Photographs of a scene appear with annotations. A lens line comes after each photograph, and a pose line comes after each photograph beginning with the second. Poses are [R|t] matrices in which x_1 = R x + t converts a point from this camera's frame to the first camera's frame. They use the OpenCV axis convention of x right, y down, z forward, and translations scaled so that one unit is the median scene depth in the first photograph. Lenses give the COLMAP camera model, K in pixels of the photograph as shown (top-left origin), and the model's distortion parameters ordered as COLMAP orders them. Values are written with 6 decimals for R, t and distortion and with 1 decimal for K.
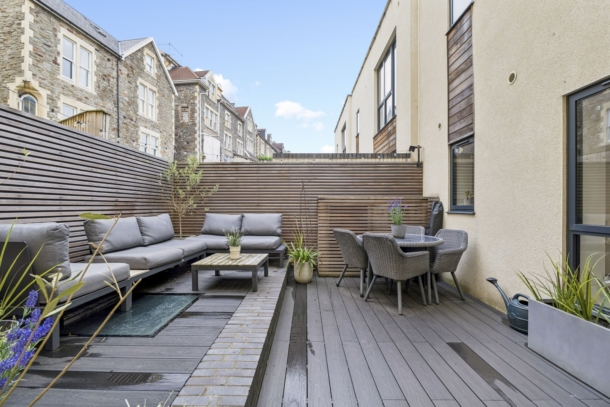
lens RADIAL K [[272.8, 0, 304.2], [0, 272.8, 208.7], [0, 0, 1]] dist [-0.010354, -0.000942]
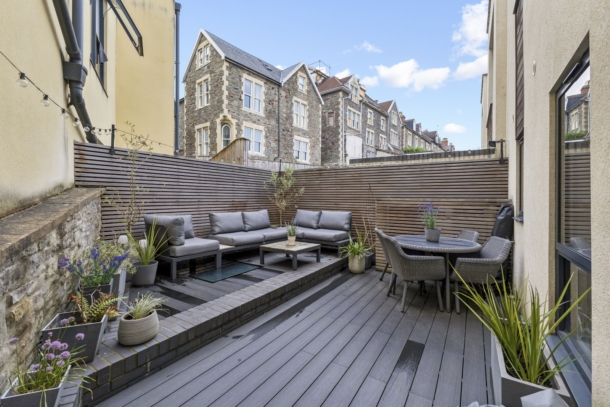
lens RADIAL K [[266.6, 0, 305.6], [0, 266.6, 198.7], [0, 0, 1]] dist [0.003435, -0.001829]
pose [[0.849869, 0.008767, -0.526921, 0.141108], [-0.011813, 0.999927, -0.002417, -0.012926], [0.526861, 0.008279, 0.849911, -0.026832]]
